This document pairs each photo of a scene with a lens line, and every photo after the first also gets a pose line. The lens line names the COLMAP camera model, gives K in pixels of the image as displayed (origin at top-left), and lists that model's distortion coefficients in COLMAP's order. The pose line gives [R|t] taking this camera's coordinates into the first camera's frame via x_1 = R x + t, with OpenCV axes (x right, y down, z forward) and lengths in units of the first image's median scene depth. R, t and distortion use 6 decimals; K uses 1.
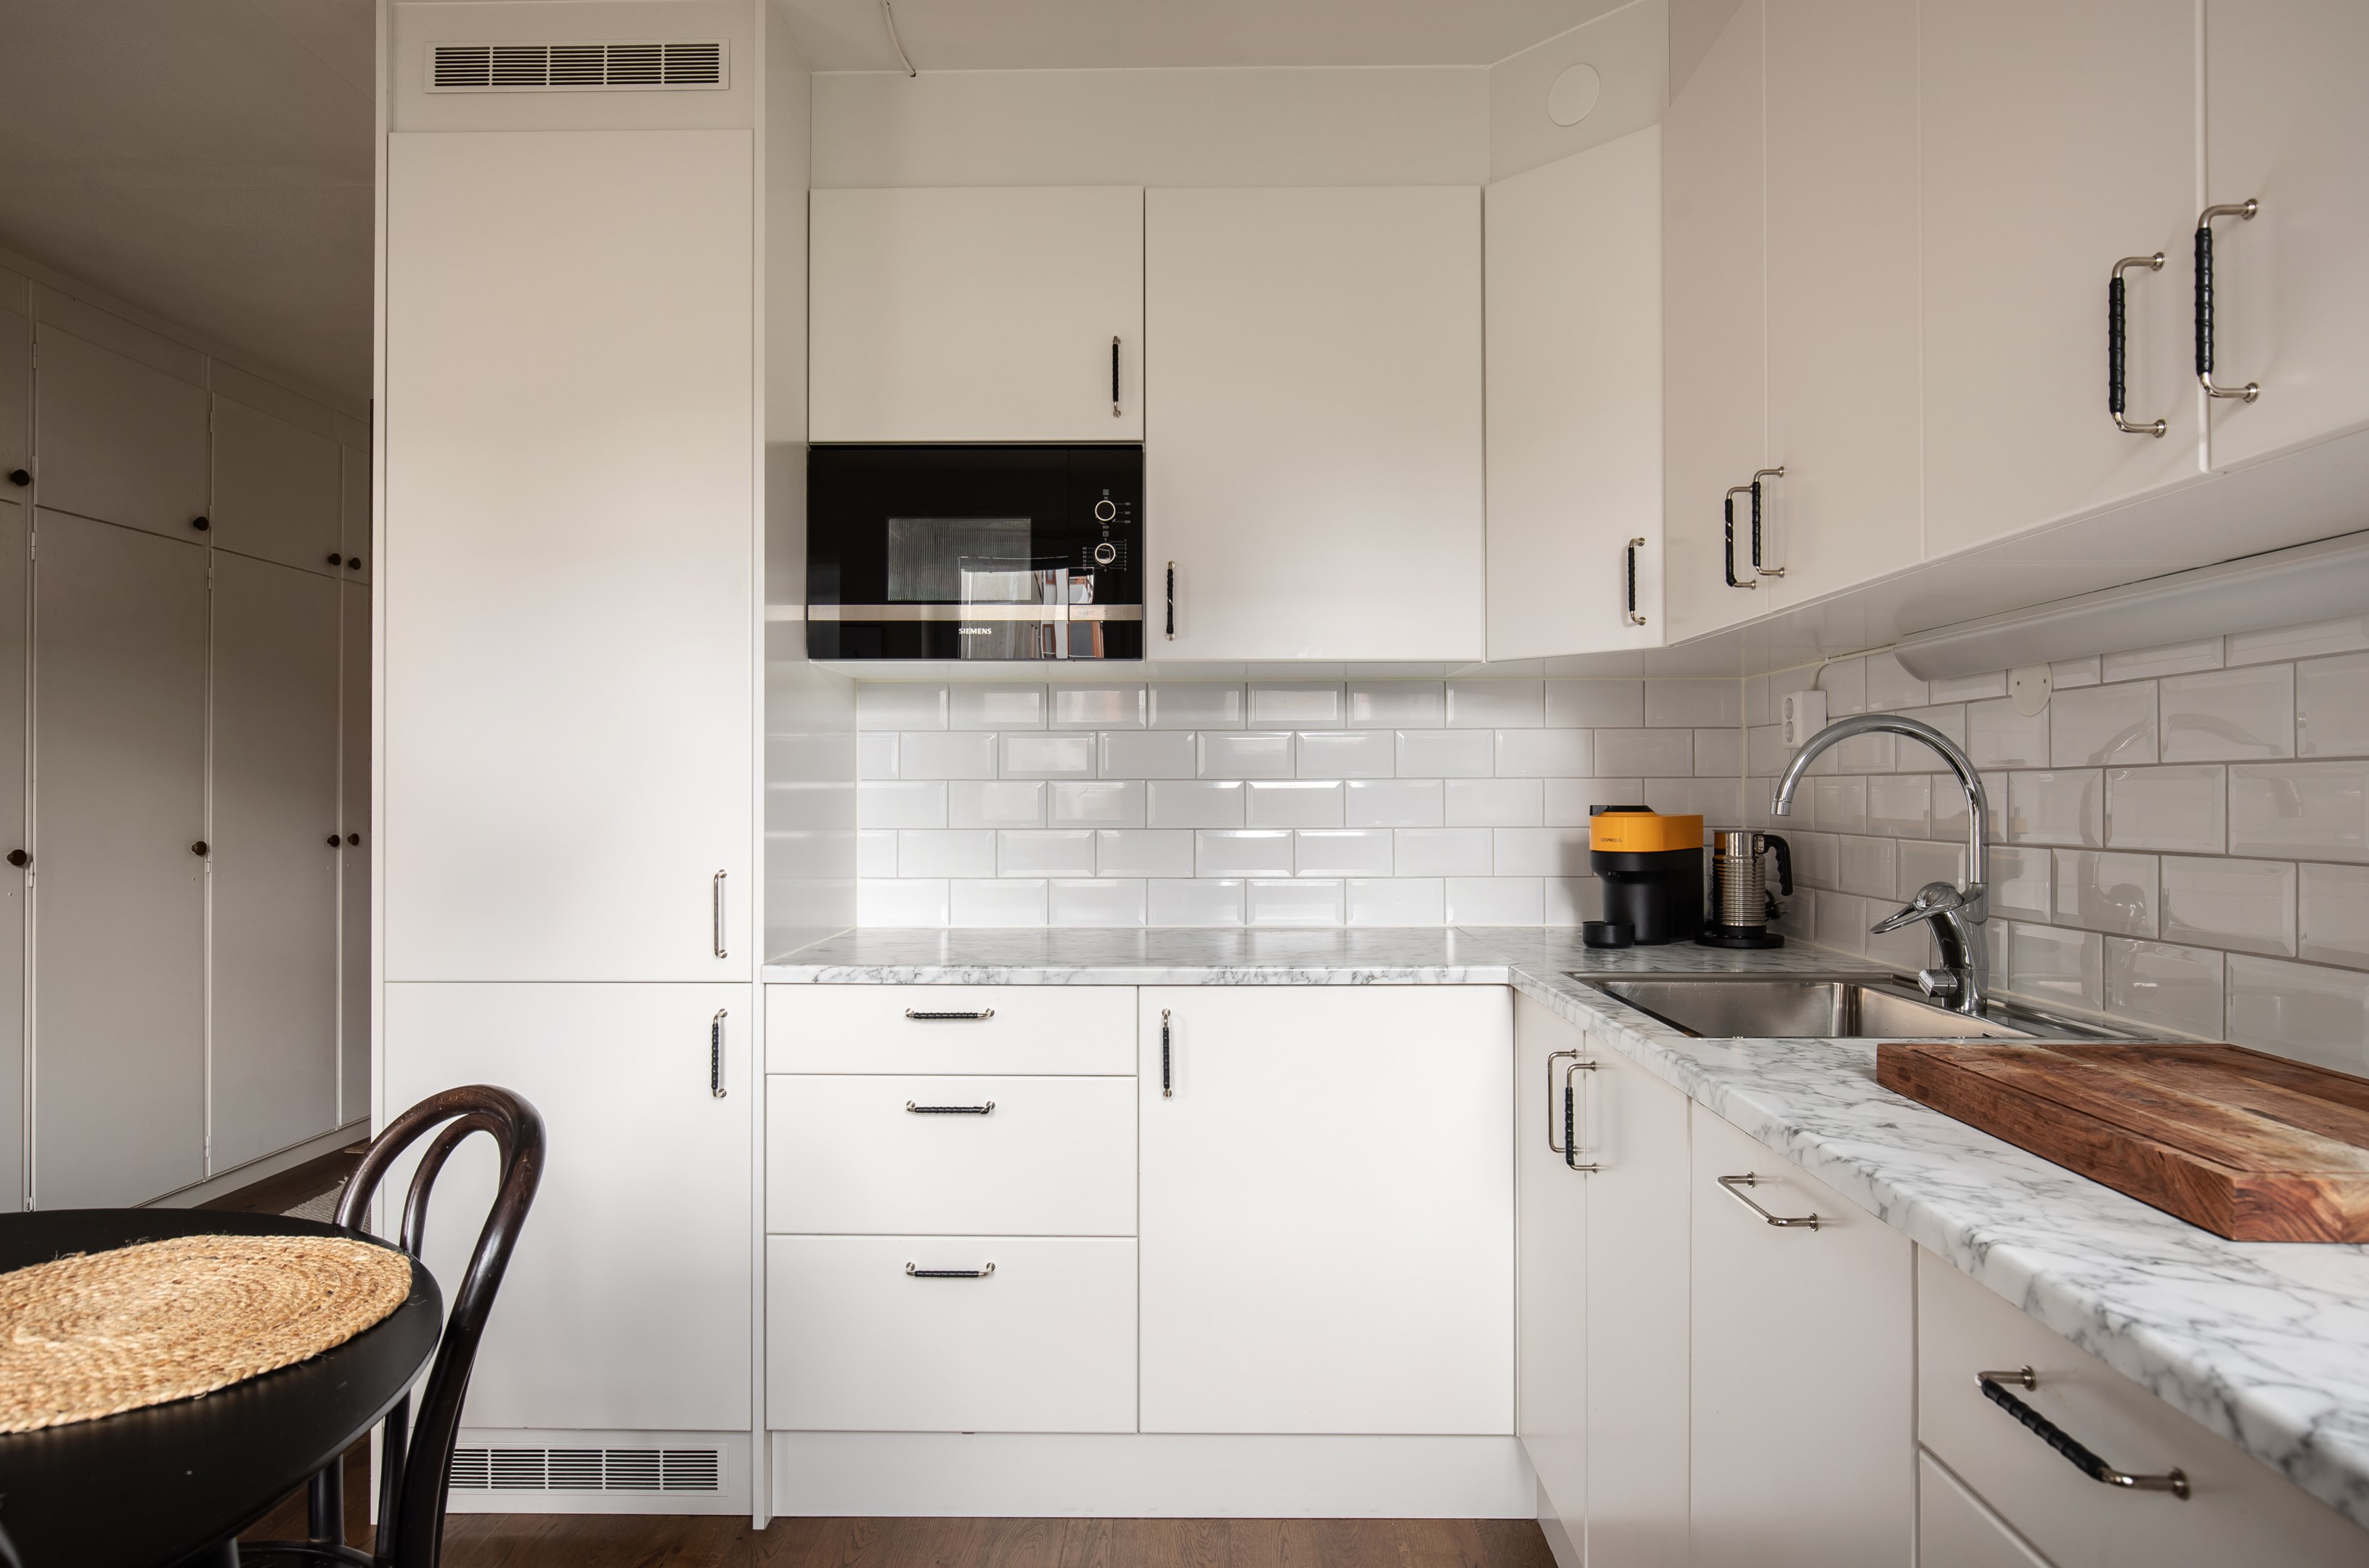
lens RADIAL K [[1413.7, 0, 1188.2], [0, 1413.7, 785.6], [0, 0, 1]] dist [0.001992, -0.000226]
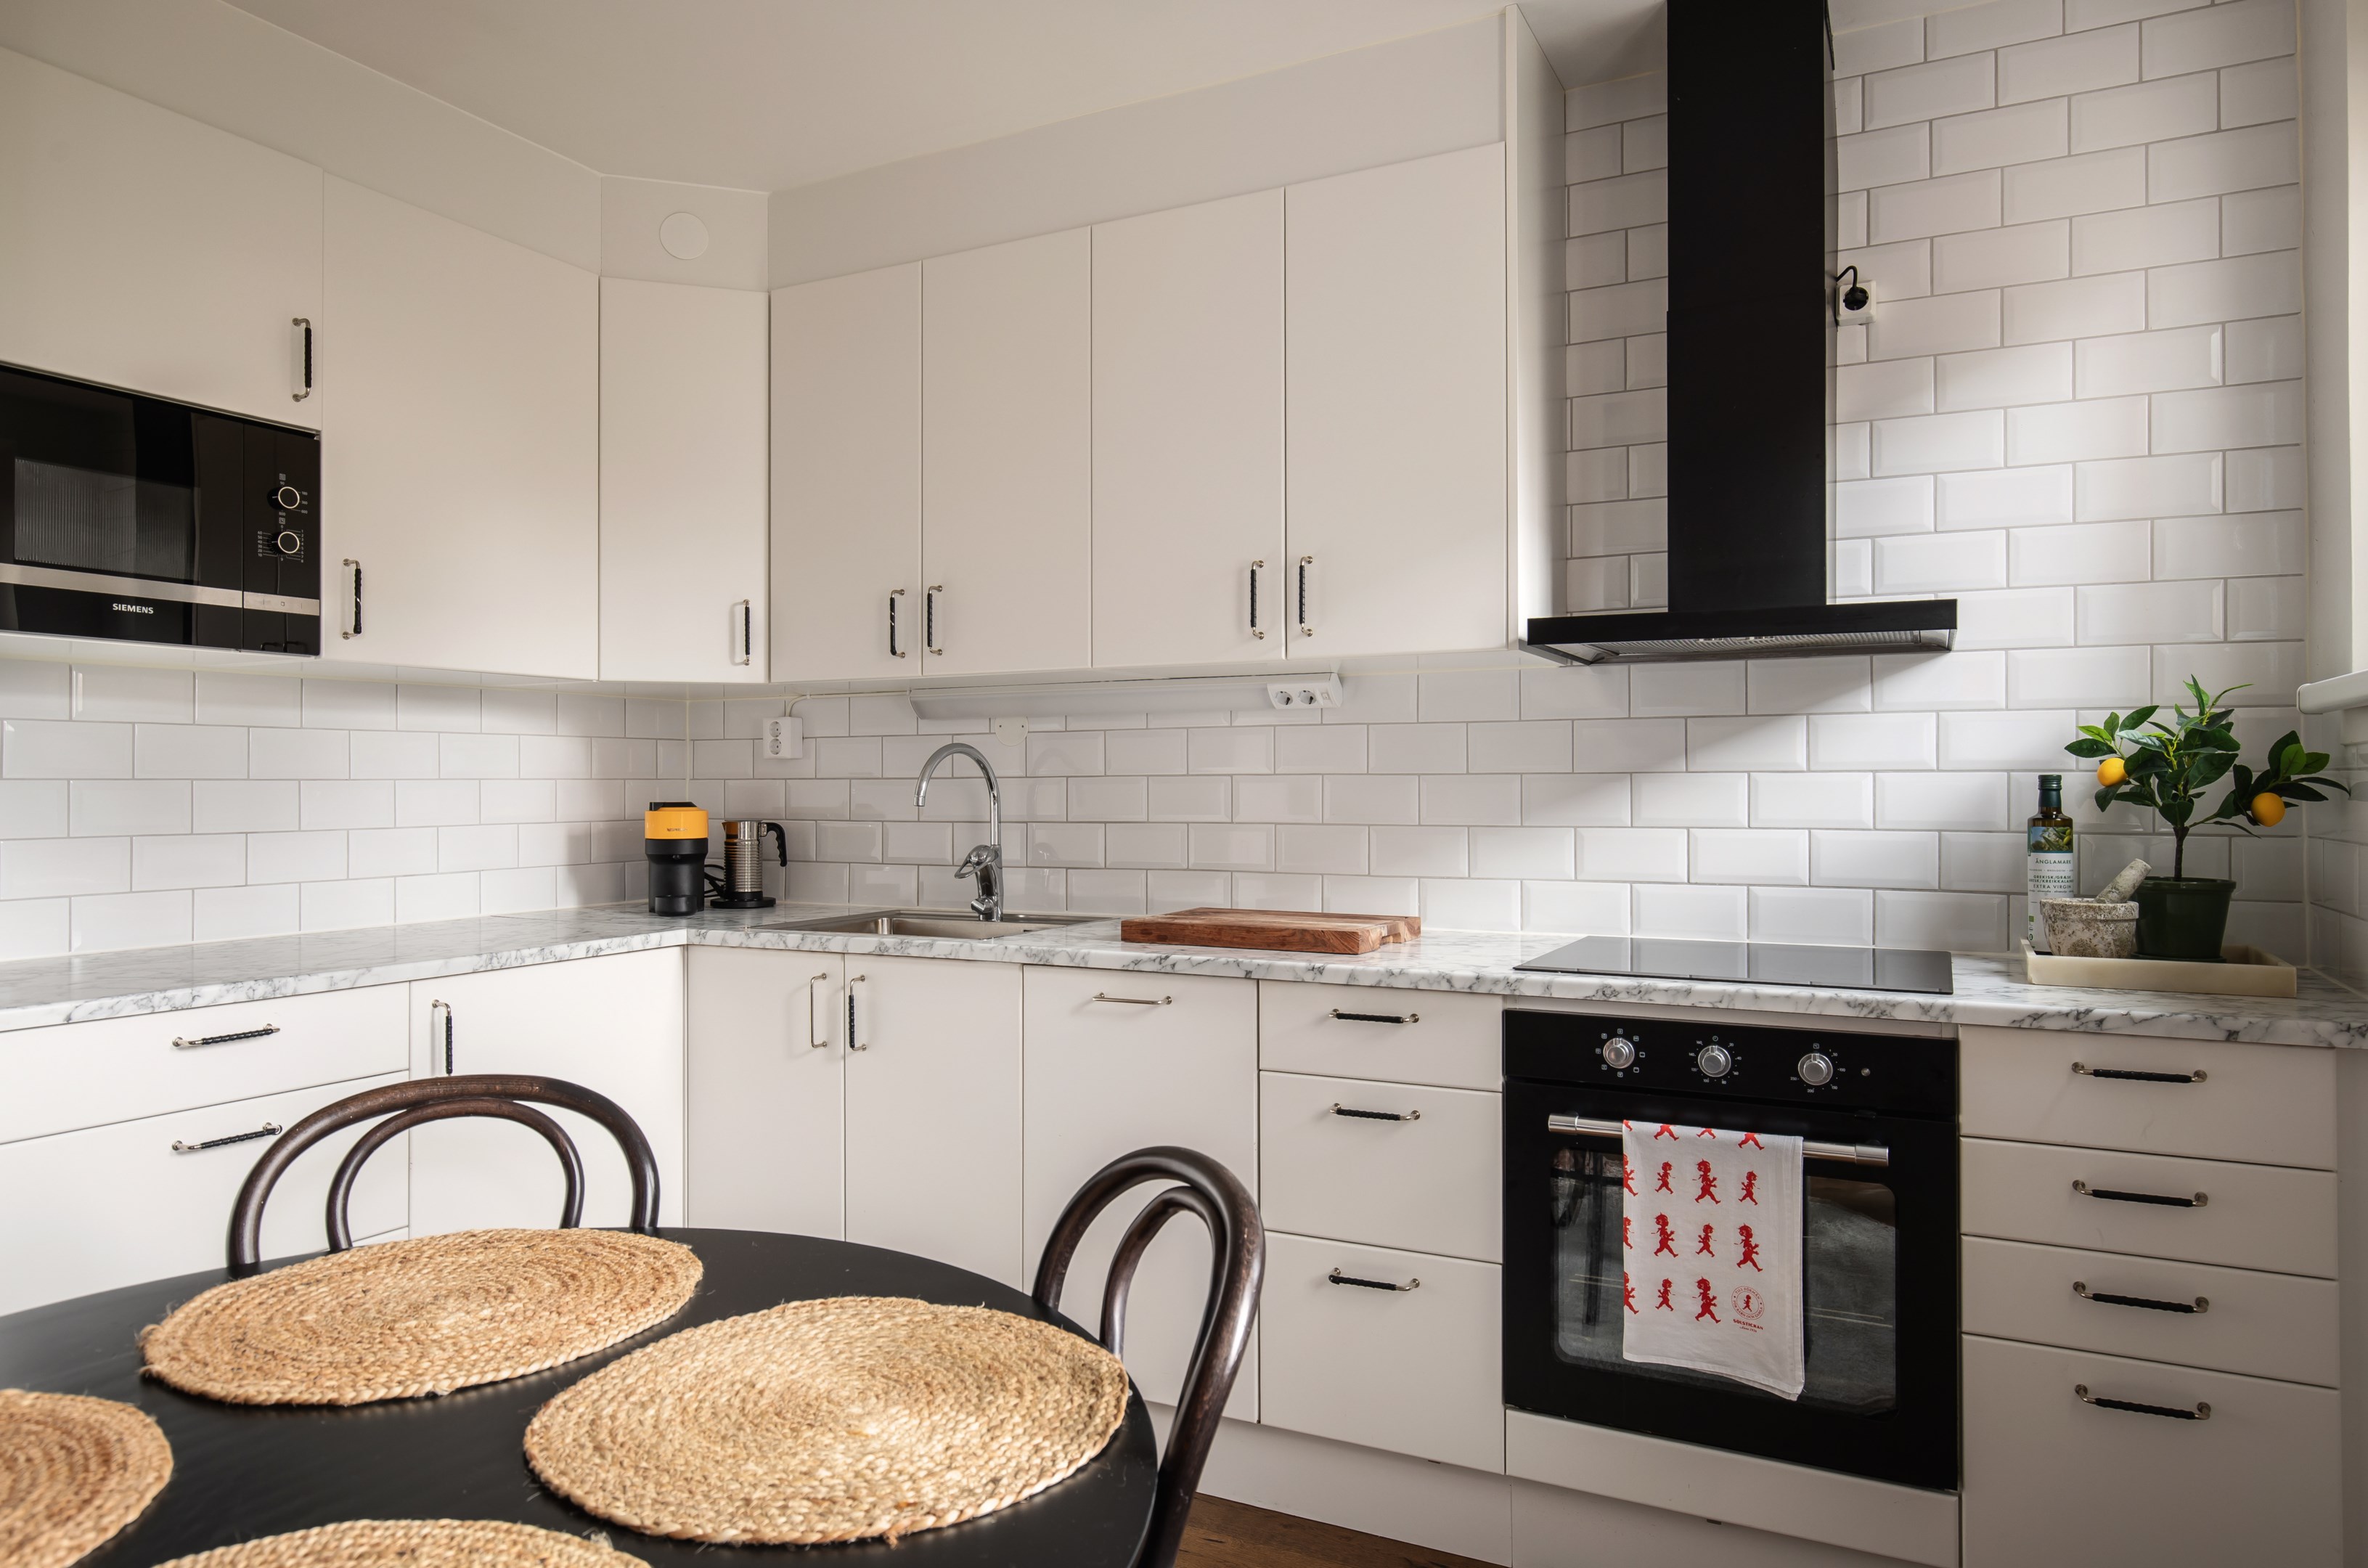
lens RADIAL K [[1491.9, 0, 1181.0], [0, 1491.9, 763.0], [0, 0, 1]] dist [0.017078, -0.000900]
pose [[0.442444, 0.014652, 0.896677, -0.762710], [0.000136, 0.999865, -0.016406, 0.000997], [-0.896796, 0.007381, 0.442382, 0.015995]]
